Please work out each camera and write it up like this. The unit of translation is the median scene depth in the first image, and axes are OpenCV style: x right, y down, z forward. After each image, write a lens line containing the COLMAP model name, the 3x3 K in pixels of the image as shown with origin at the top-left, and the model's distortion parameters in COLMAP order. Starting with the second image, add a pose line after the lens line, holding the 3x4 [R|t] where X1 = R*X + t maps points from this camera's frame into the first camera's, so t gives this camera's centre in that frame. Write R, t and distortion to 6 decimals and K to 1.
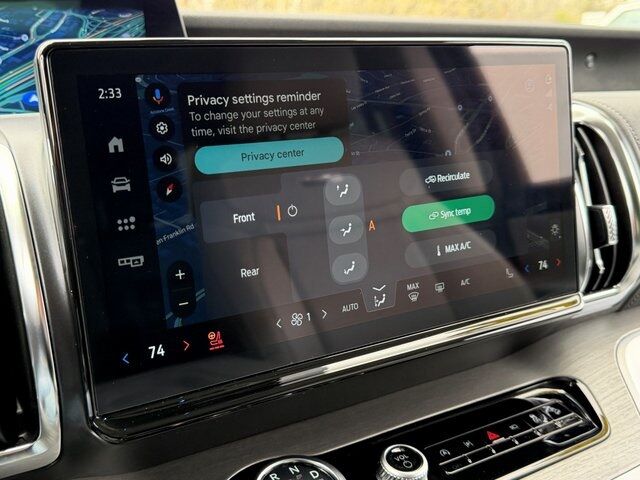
lens RADIAL K [[690.0, 0, 320.0], [0, 690.0, 240.0], [0, 0, 1]] dist [0.127821, -0.256748]
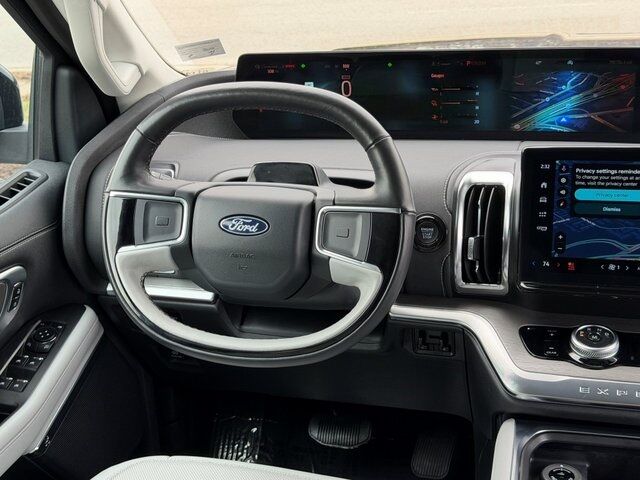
lens RADIAL K [[877.8, 0, 320.0], [0, 877.8, 240.0], [0, 0, 1]] dist [0.116935, 0.022723]
pose [[0.704478, 0.221406, -0.674308, 1.083013], [-0.142660, 0.974879, 0.171055, -0.292251], [0.695241, -0.024308, 0.718366, -1.539760]]
